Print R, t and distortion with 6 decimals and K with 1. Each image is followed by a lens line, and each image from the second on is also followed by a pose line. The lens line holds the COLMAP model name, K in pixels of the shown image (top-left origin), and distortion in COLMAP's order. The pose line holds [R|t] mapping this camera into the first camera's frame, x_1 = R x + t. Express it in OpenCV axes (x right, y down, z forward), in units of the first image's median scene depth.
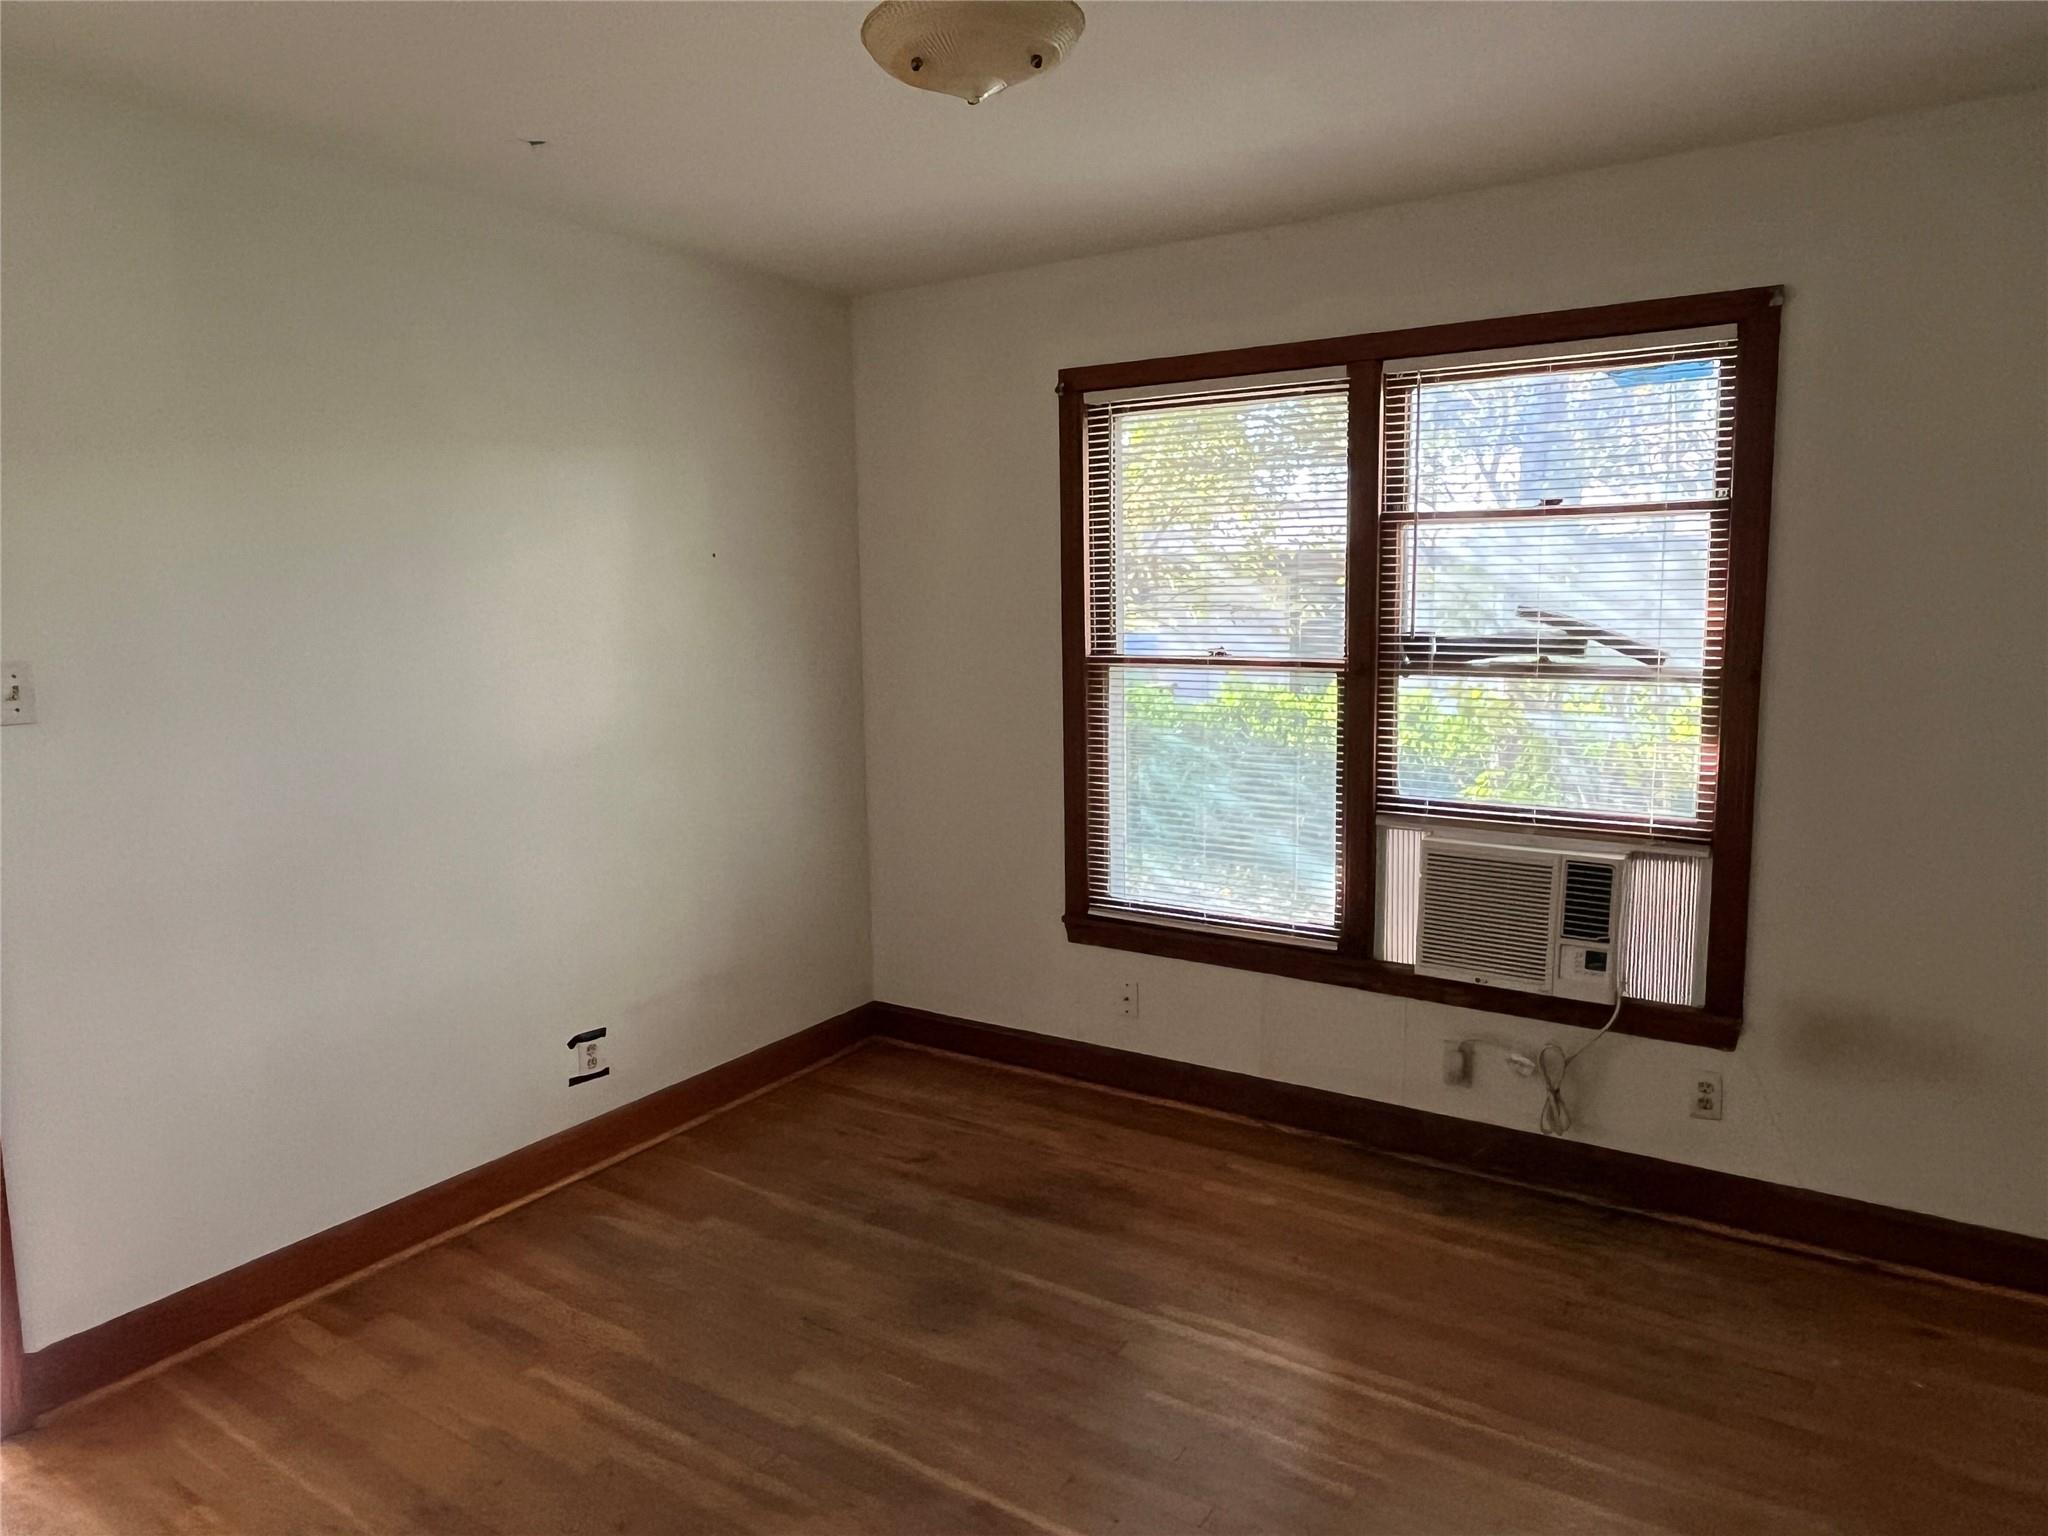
lens RADIAL K [[1298.1, 0, 1025.6], [0, 1298.1, 758.5], [0, 0, 1]] dist [-0.008881, -0.004529]
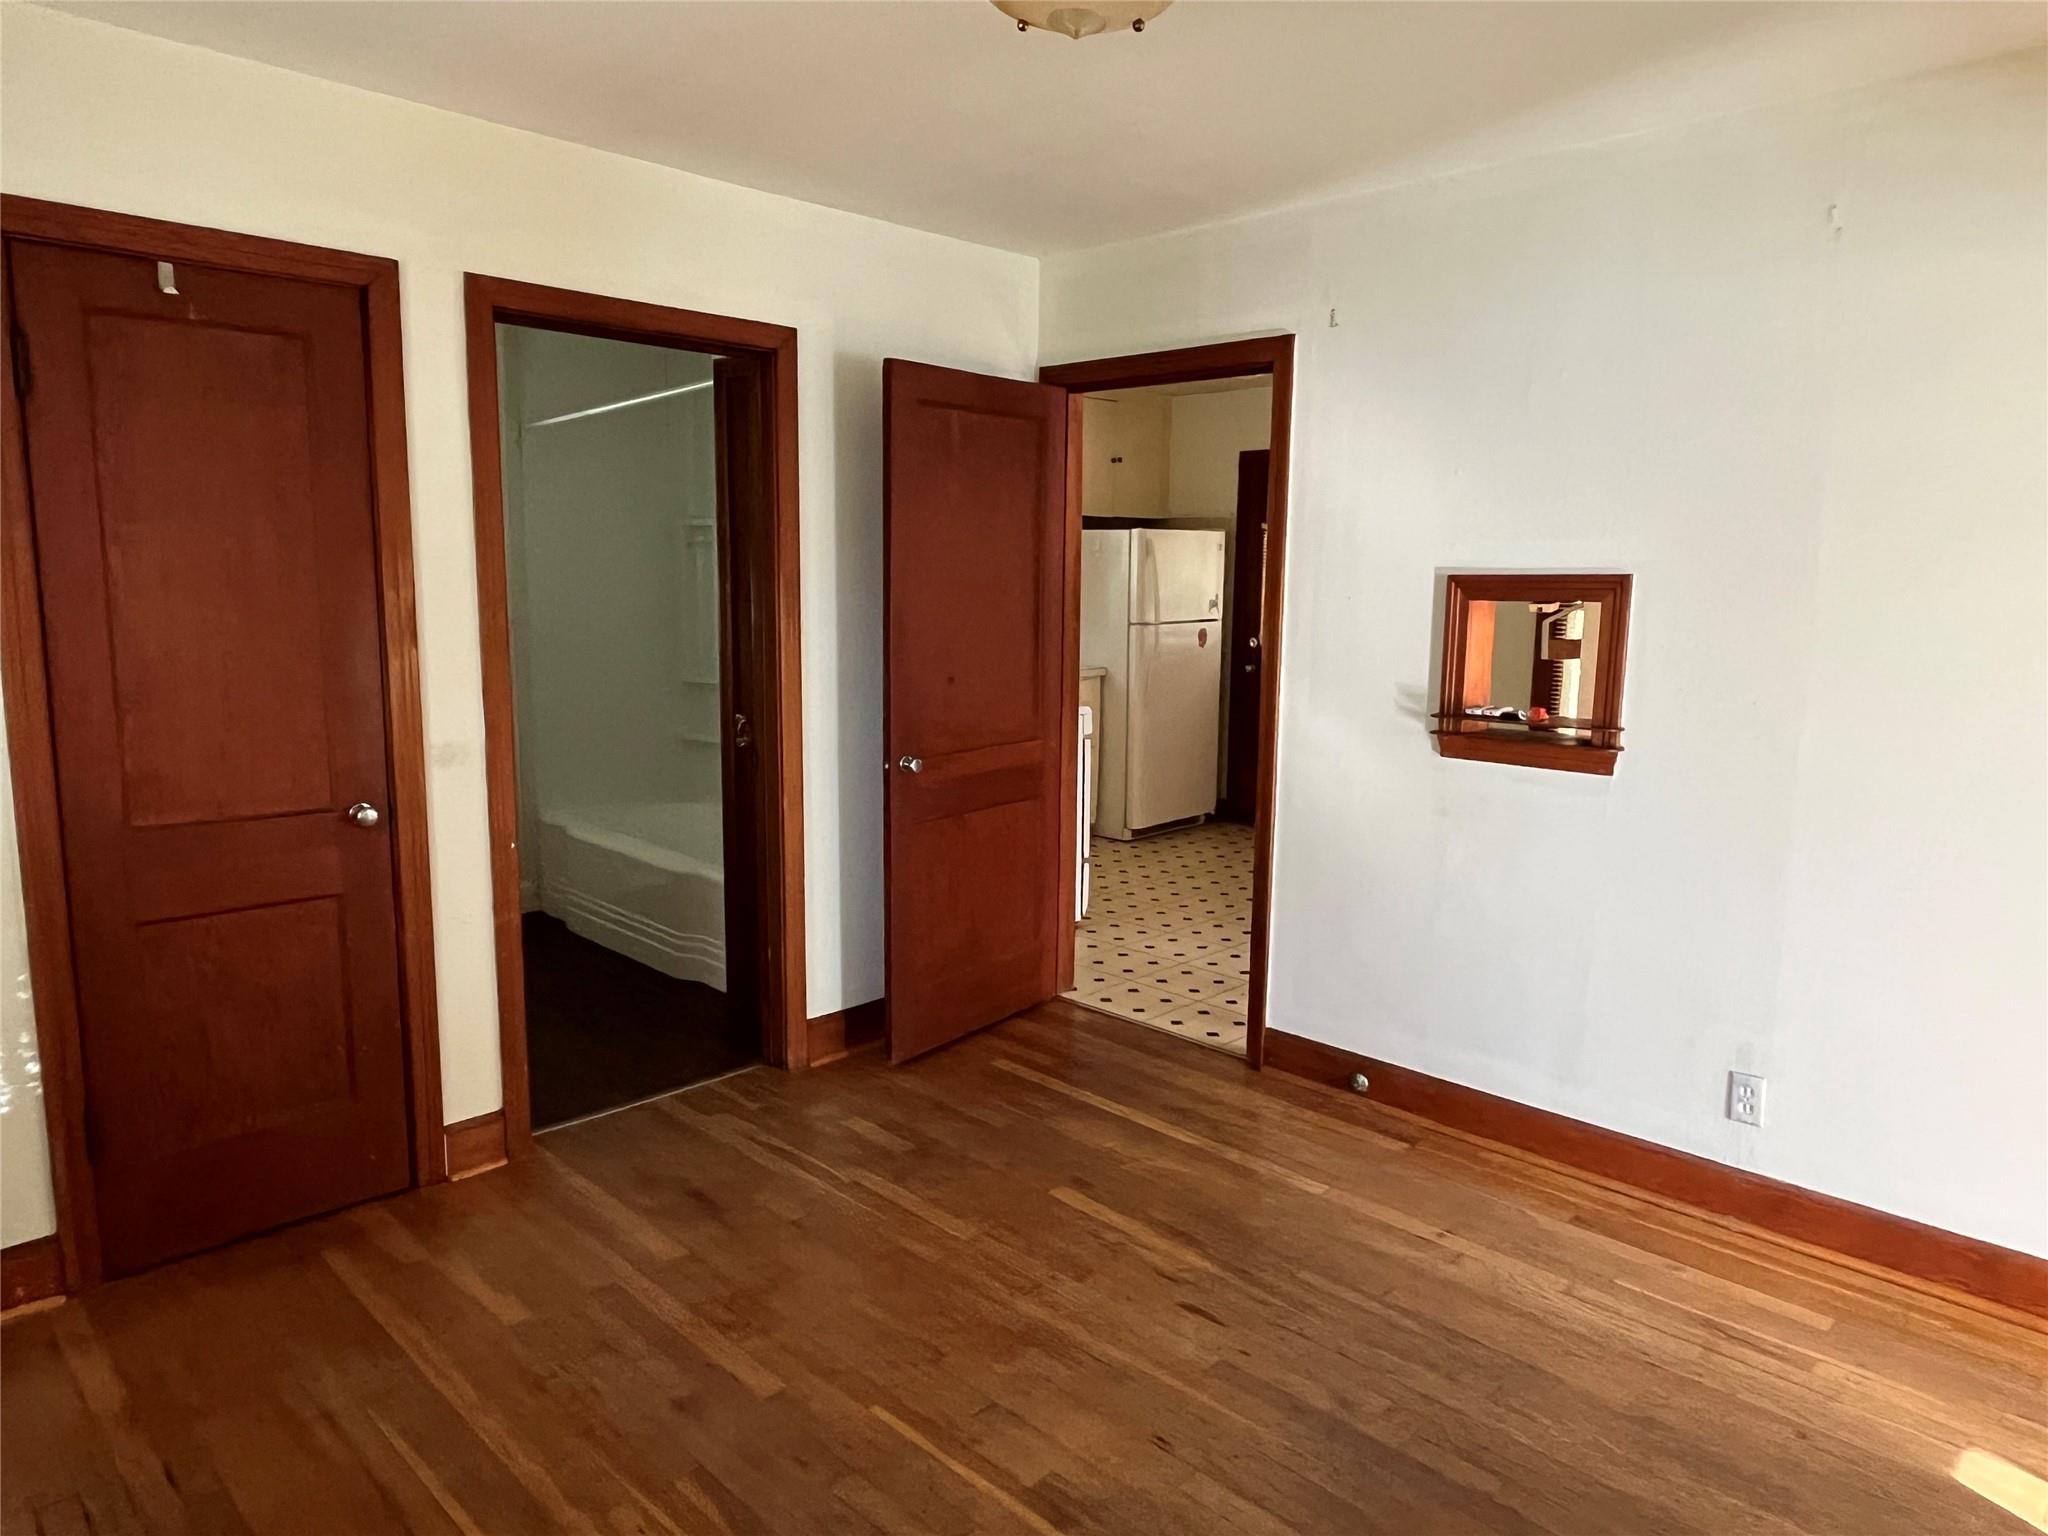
lens RADIAL K [[1298.1, 0, 1025.6], [0, 1298.1, 758.5], [0, 0, 1]] dist [-0.008881, -0.004529]
pose [[-0.981380, -0.031846, 0.189418, -0.112663], [0.019962, 0.963910, 0.265478, -0.136409], [-0.191036, 0.264315, -0.945327, 1.141921]]
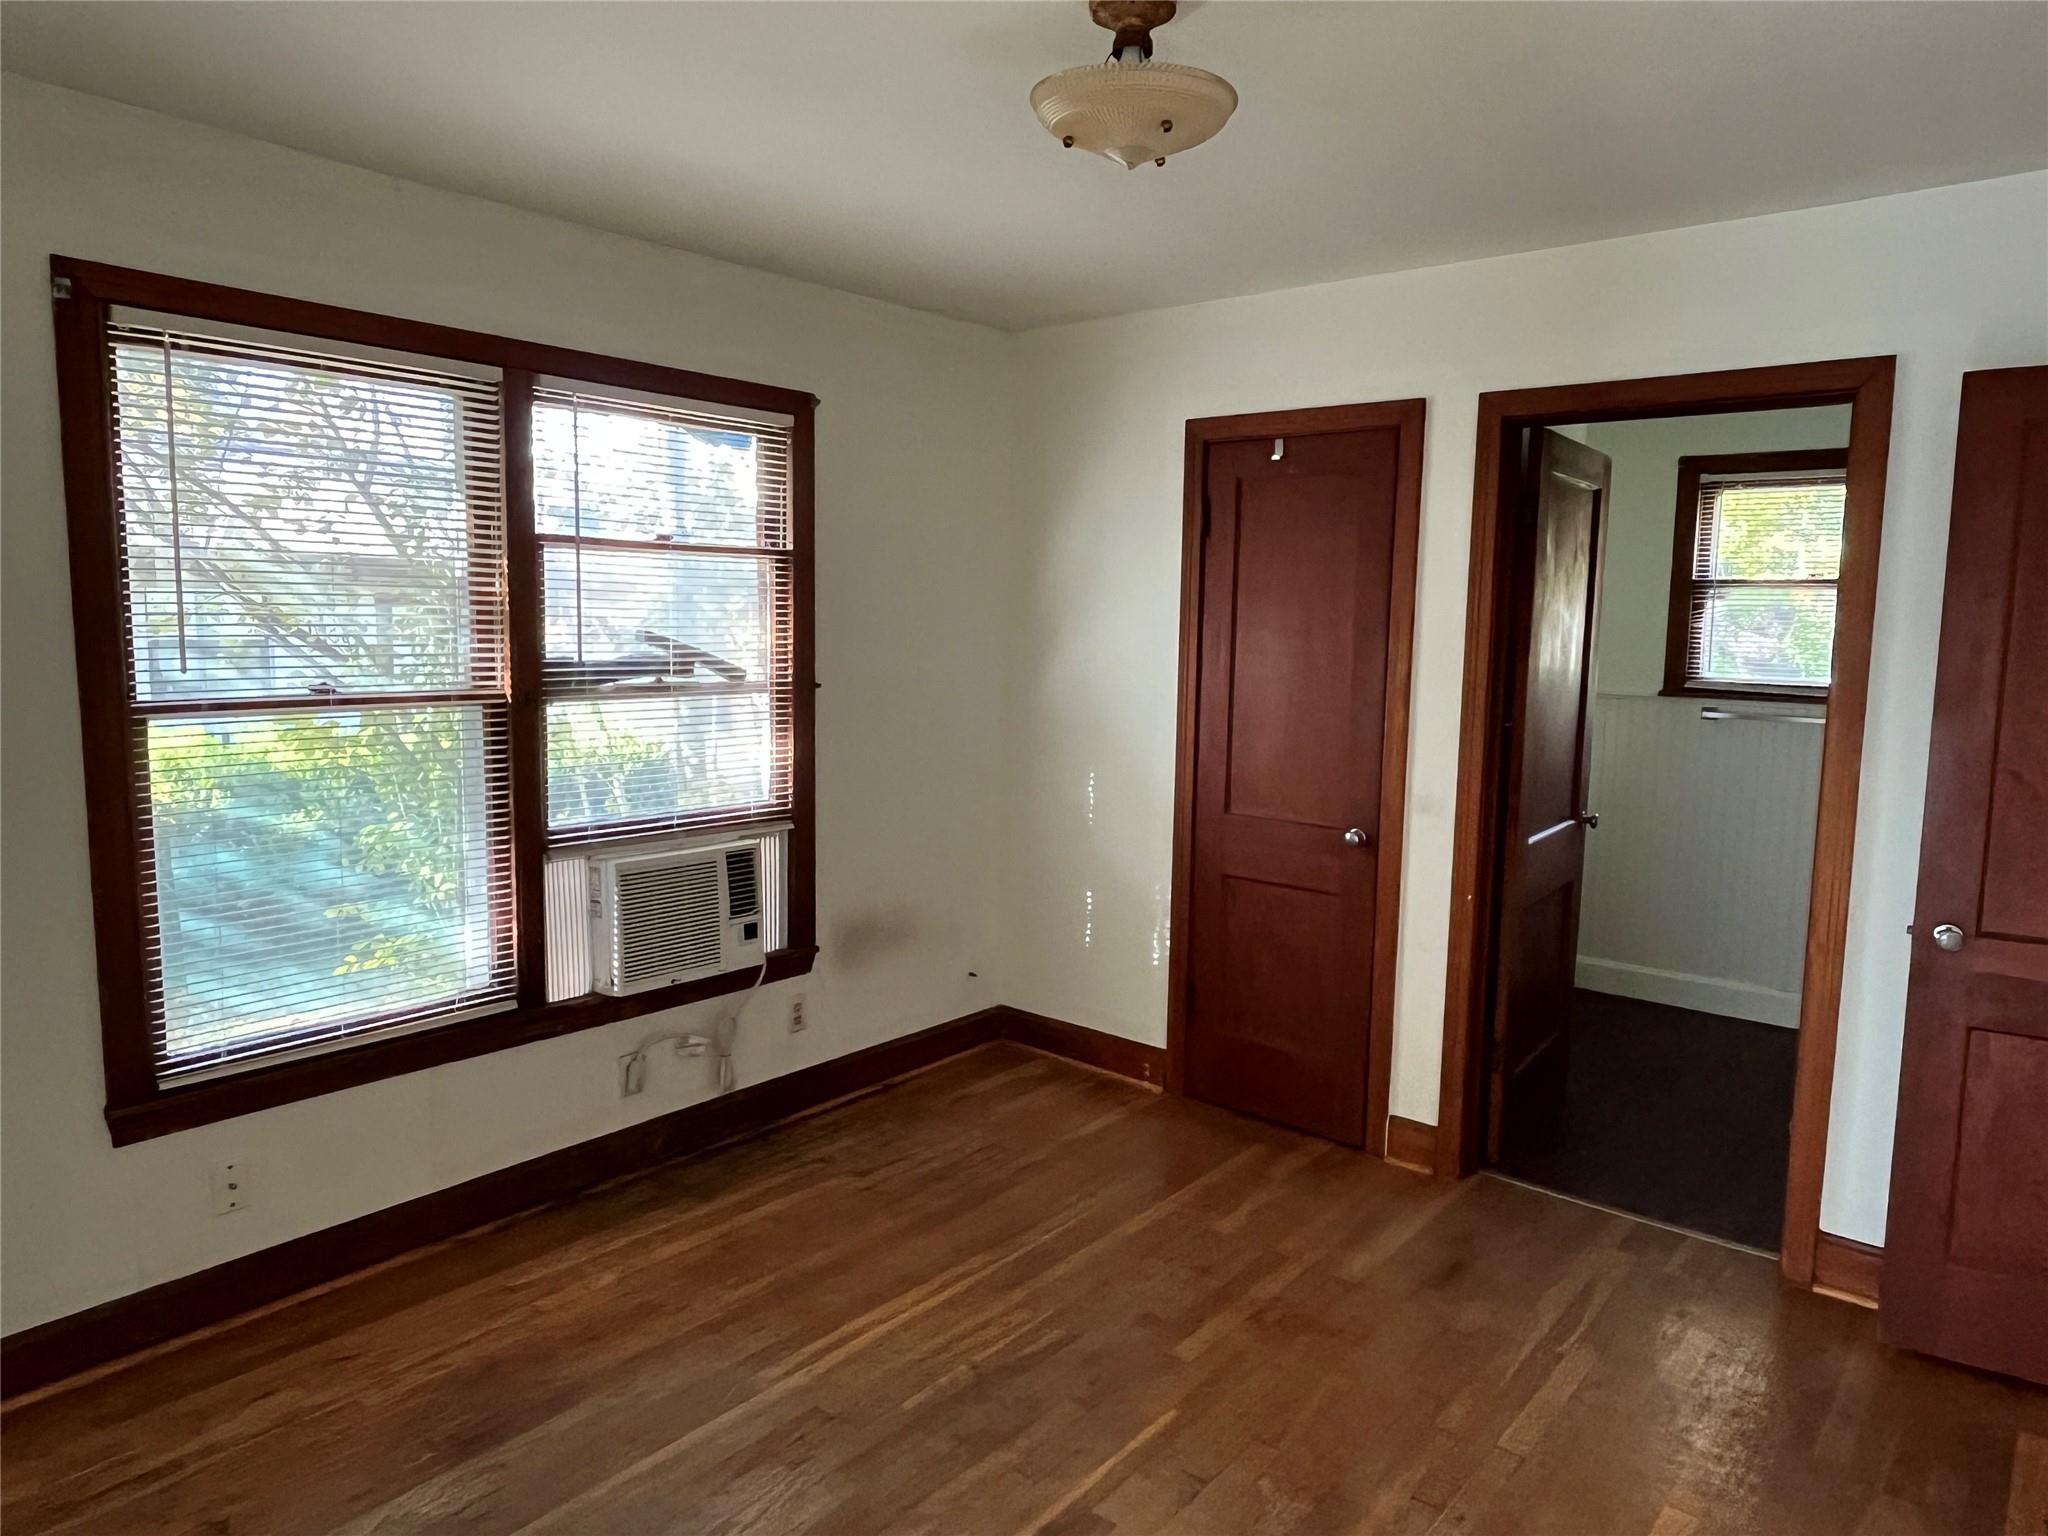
lens RADIAL K [[1298.1, 0, 1025.6], [0, 1298.1, 758.5], [0, 0, 1]] dist [-0.008881, -0.004529]
pose [[0.116499, -0.099142, 0.988230, -0.637266], [0.105647, 0.990597, 0.086925, -0.071087], [-0.987556, 0.094277, 0.125878, 0.544939]]
